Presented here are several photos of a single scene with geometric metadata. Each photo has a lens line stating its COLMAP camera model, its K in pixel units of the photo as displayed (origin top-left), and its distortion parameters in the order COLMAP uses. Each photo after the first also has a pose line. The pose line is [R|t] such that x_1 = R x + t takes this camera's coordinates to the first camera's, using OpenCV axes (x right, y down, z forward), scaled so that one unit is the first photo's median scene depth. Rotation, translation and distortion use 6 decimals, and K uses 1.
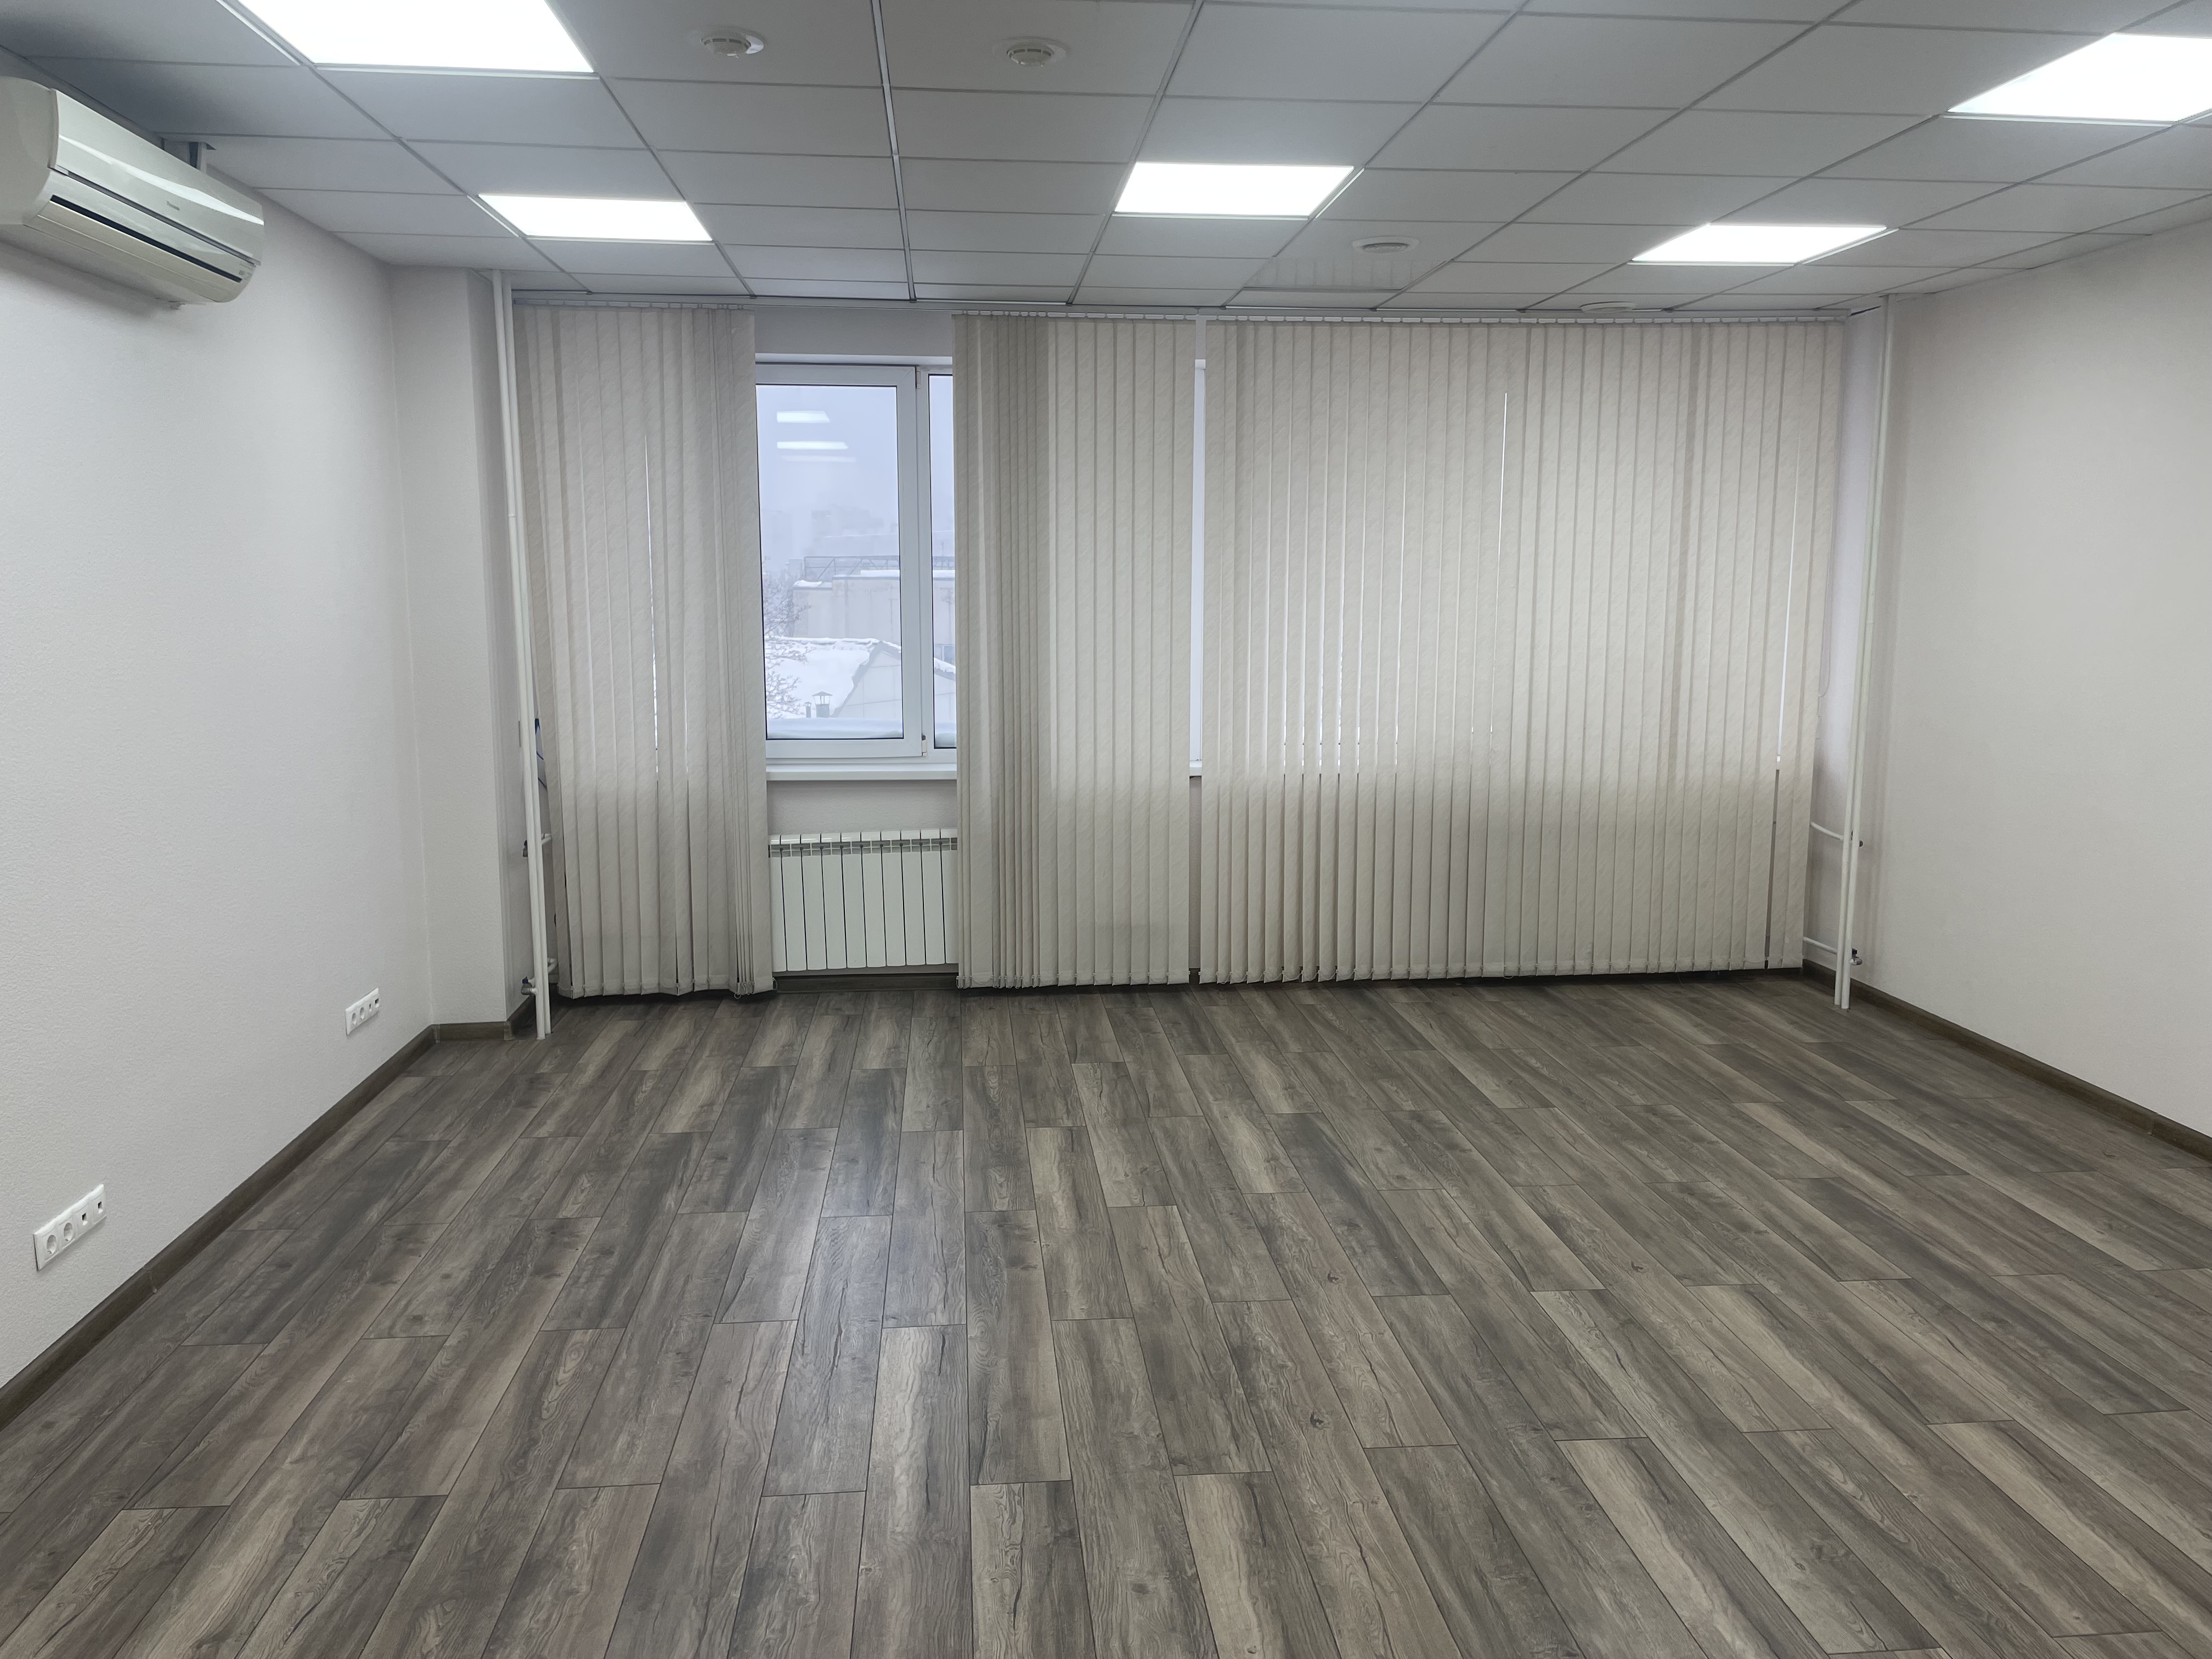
lens RADIAL K [[1667.4, 0, 1098.3], [0, 1667.4, 820.6], [0, 0, 1]] dist [0.015325, -0.033150]
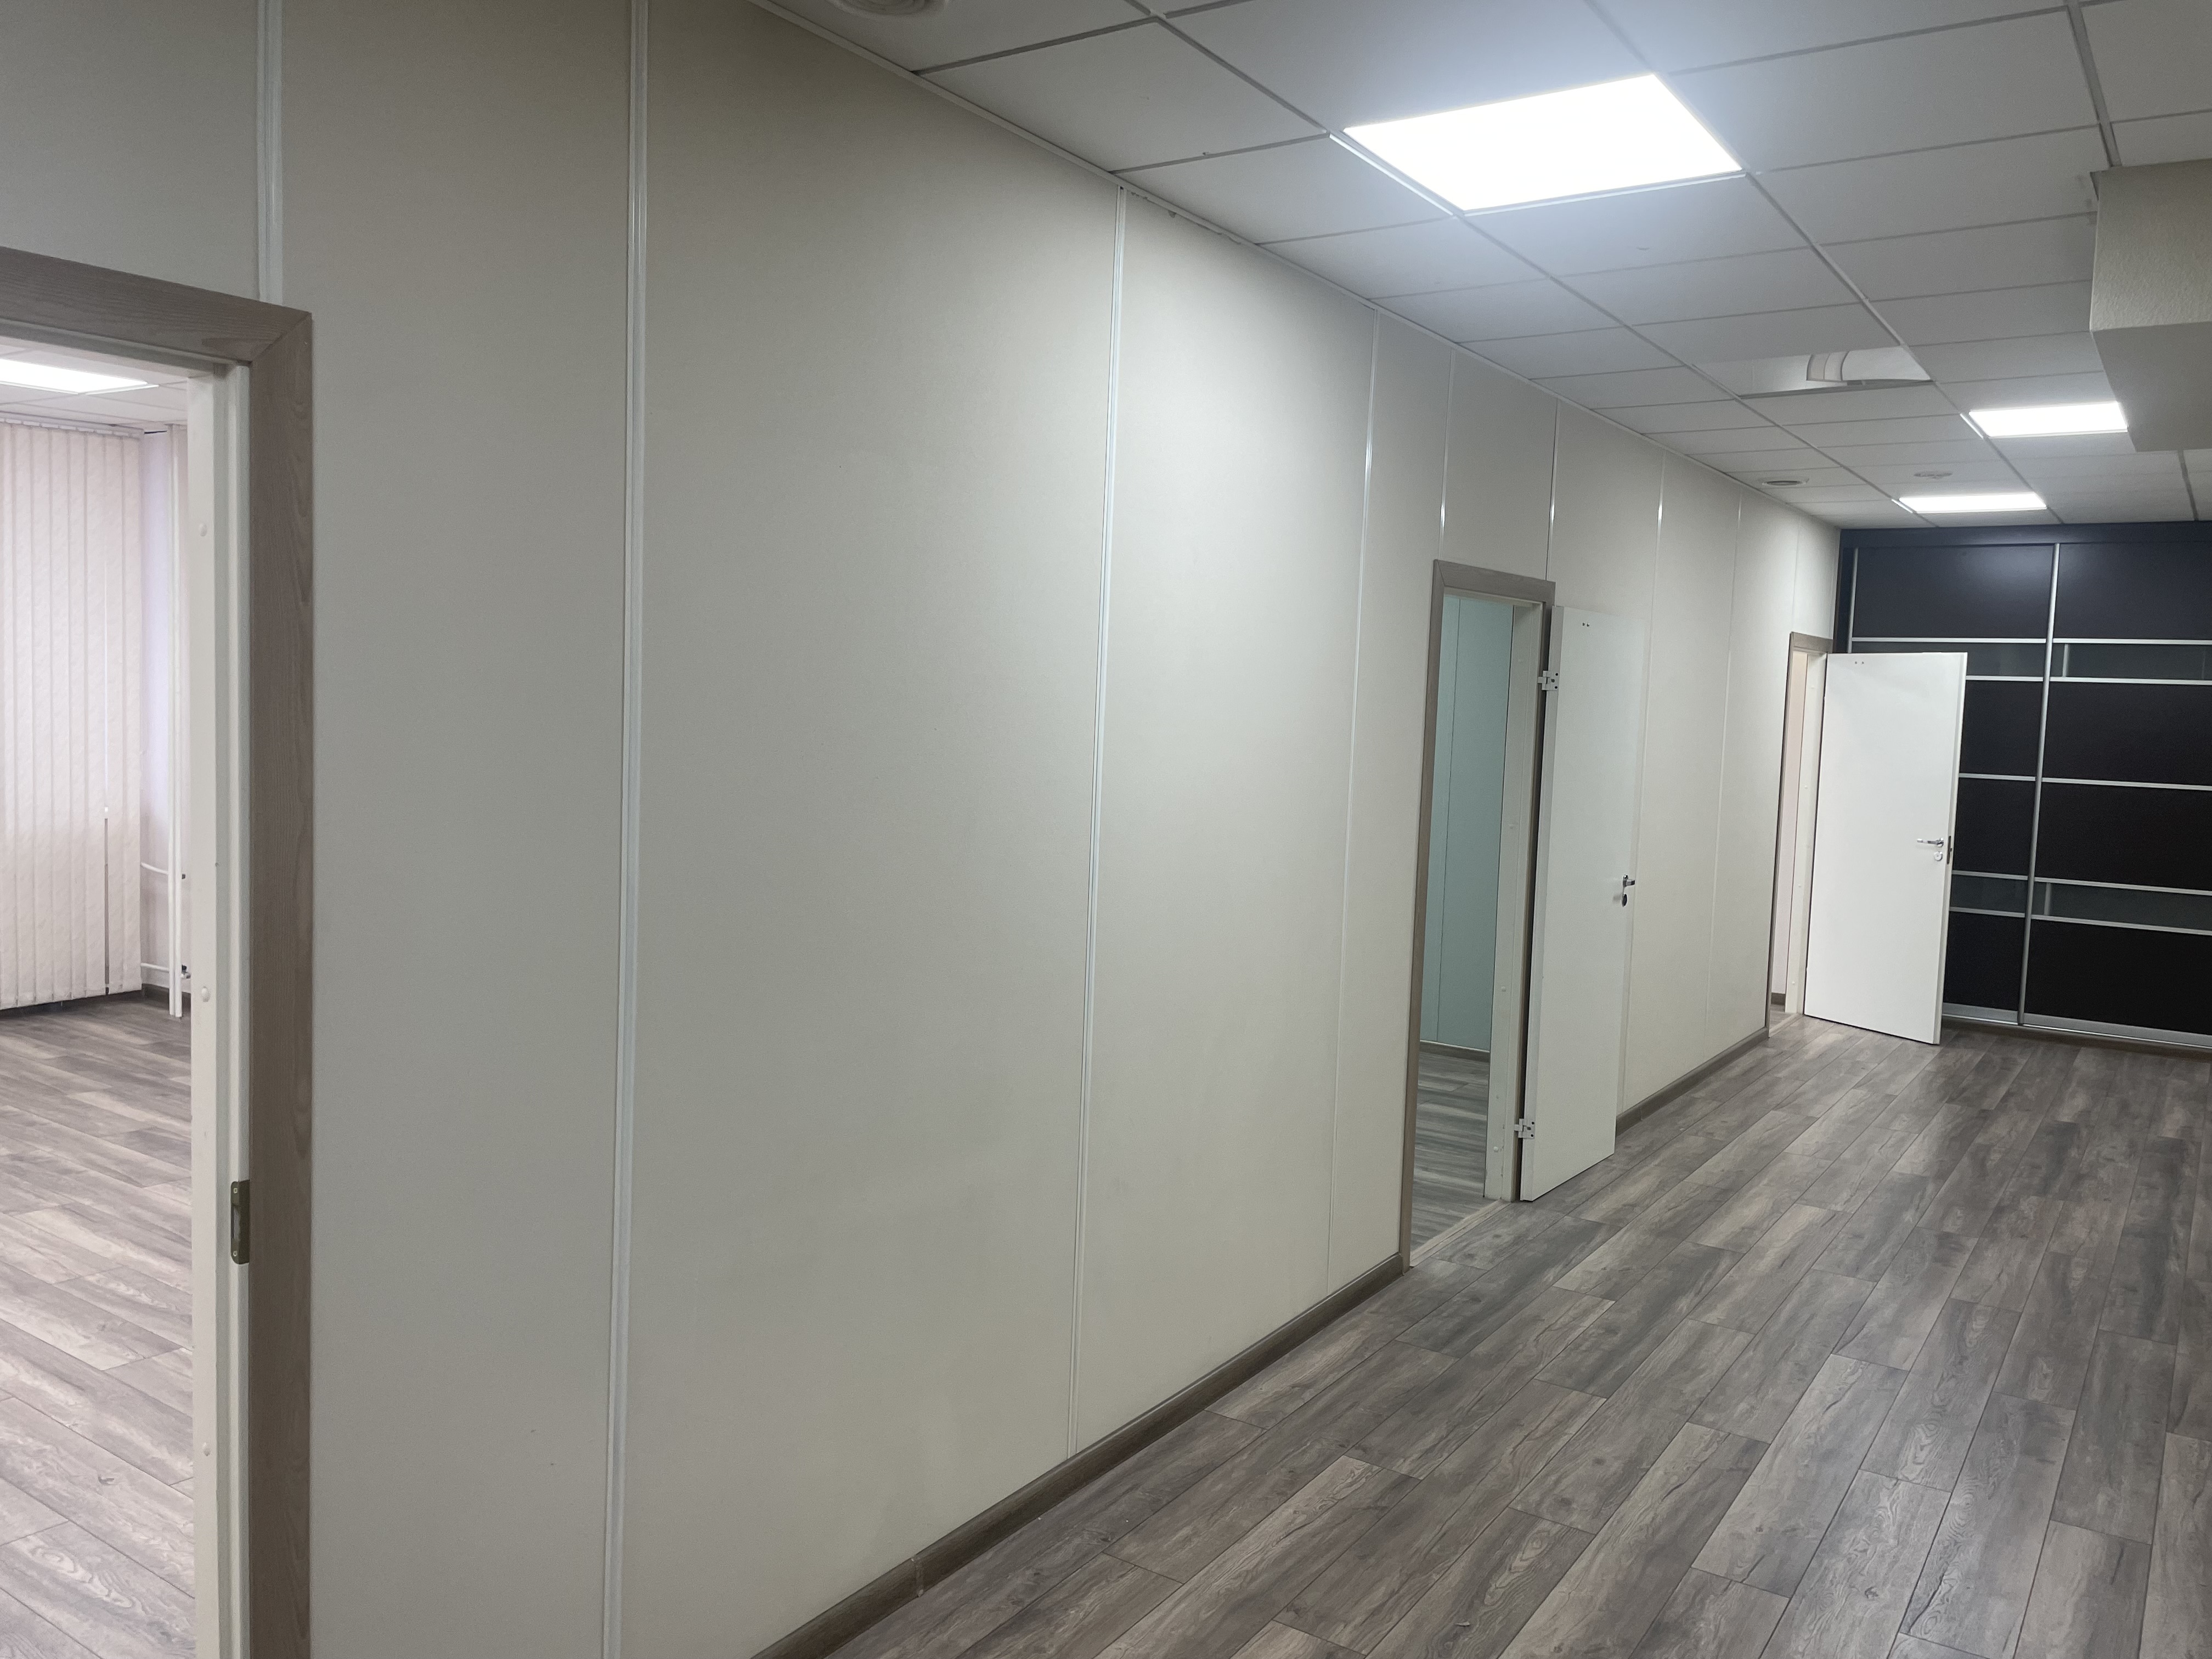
lens RADIAL K [[1667.4, 0, 1104.7], [0, 1667.4, 813.2], [0, 0, 1]] dist [0.015325, -0.033150]
pose [[0.626428, -0.036653, 0.778617, -0.066560], [0.073733, 0.997201, -0.012379, 0.038030], [-0.775984, 0.065164, 0.627377, -0.305228]]
